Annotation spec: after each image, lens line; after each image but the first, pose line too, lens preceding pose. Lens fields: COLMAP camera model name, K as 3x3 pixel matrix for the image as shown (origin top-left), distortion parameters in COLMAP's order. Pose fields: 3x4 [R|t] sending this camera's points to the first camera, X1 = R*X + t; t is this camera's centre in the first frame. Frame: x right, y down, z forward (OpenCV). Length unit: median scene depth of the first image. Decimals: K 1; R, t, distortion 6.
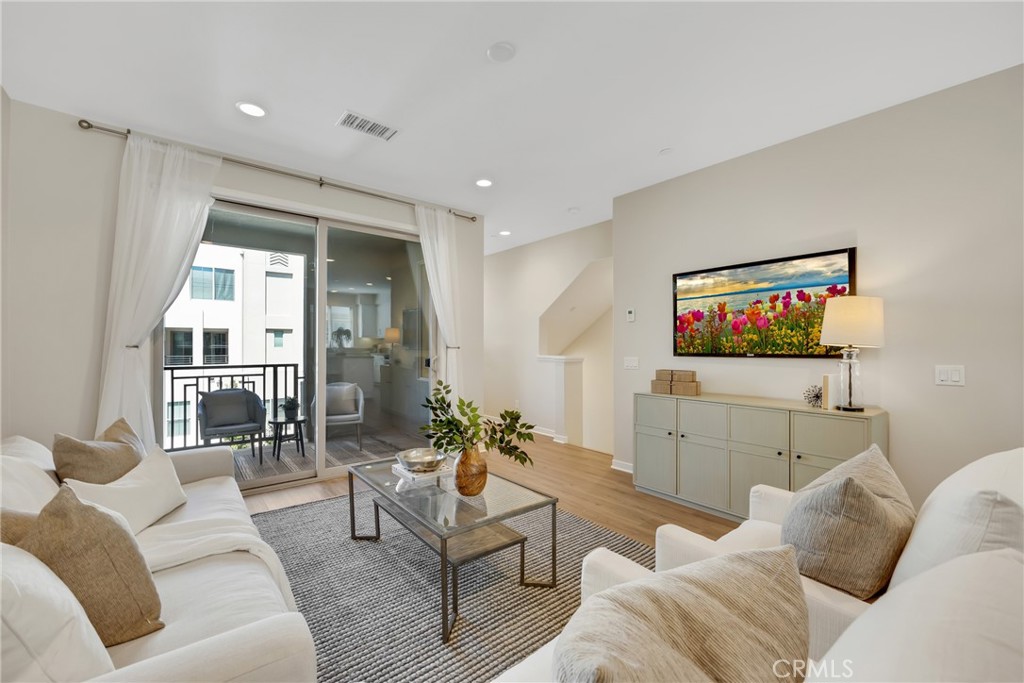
lens RADIAL K [[412.4, 0, 512.9], [0, 412.4, 344.4], [0, 0, 1]] dist [-0.006627, 0.000679]
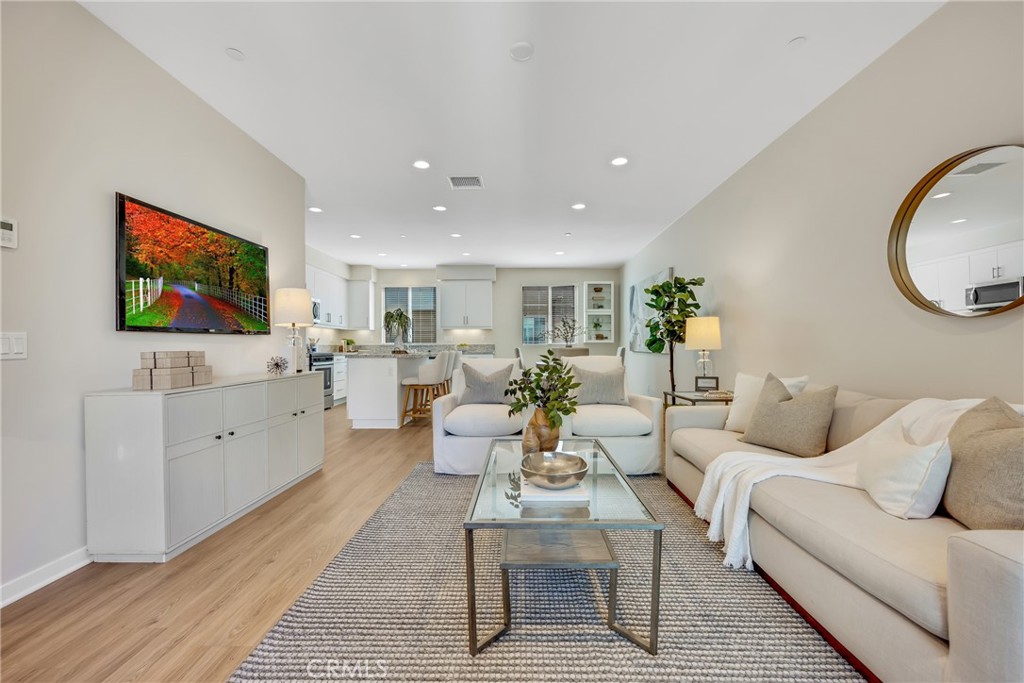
lens RADIAL K [[412.4, 0, 519.0], [0, 412.4, 343.7], [0, 0, 1]] dist [-0.006627, 0.000679]
pose [[-0.769800, 0.007613, 0.638240, -0.427125], [0.003911, 0.999966, -0.007211, 0.053058], [-0.638273, -0.003055, -0.769804, 1.082731]]
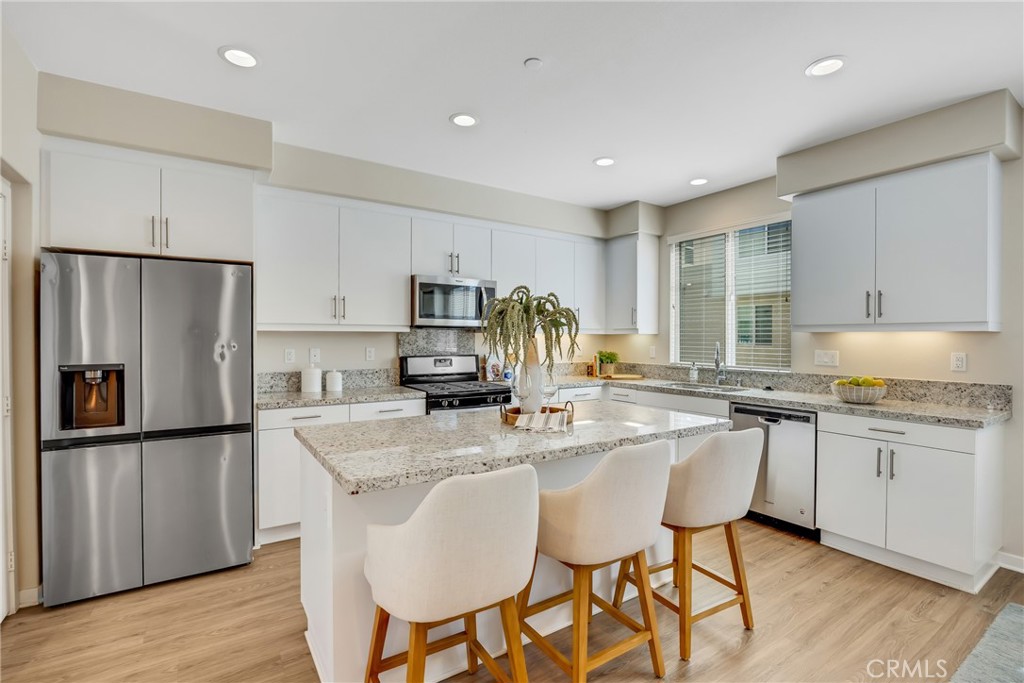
lens RADIAL K [[466.8, 0, 536.2], [0, 466.8, 345.5], [0, 0, 1]] dist [-0.013096, 0.000246]
pose [[0.089408, -0.012909, 0.995911, 0.404633], [-0.001139, 0.999914, 0.013063, -0.033665], [-0.995994, -0.002302, 0.089386, -0.006912]]
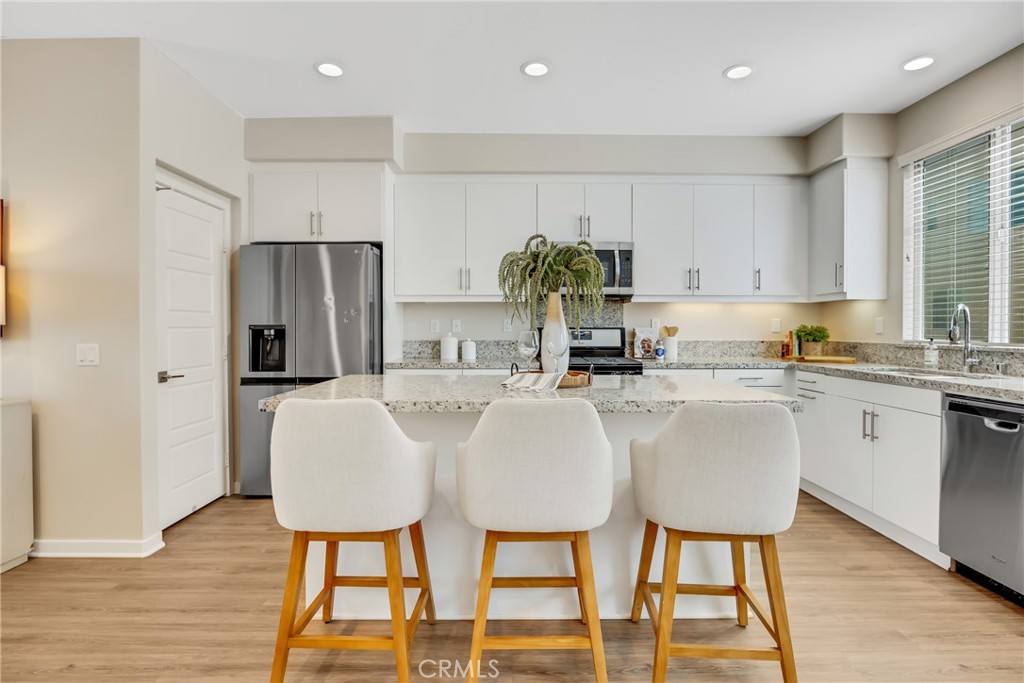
lens RADIAL K [[513.6, 0, 521.7], [0, 513.6, 337.2], [0, 0, 1]] dist [-0.013612, 0.000184]
pose [[0.623585, -0.013680, 0.781636, 0.525594], [0.001948, 0.999871, 0.015946, 0.009164], [-0.781753, -0.008421, 0.623531, -0.305374]]
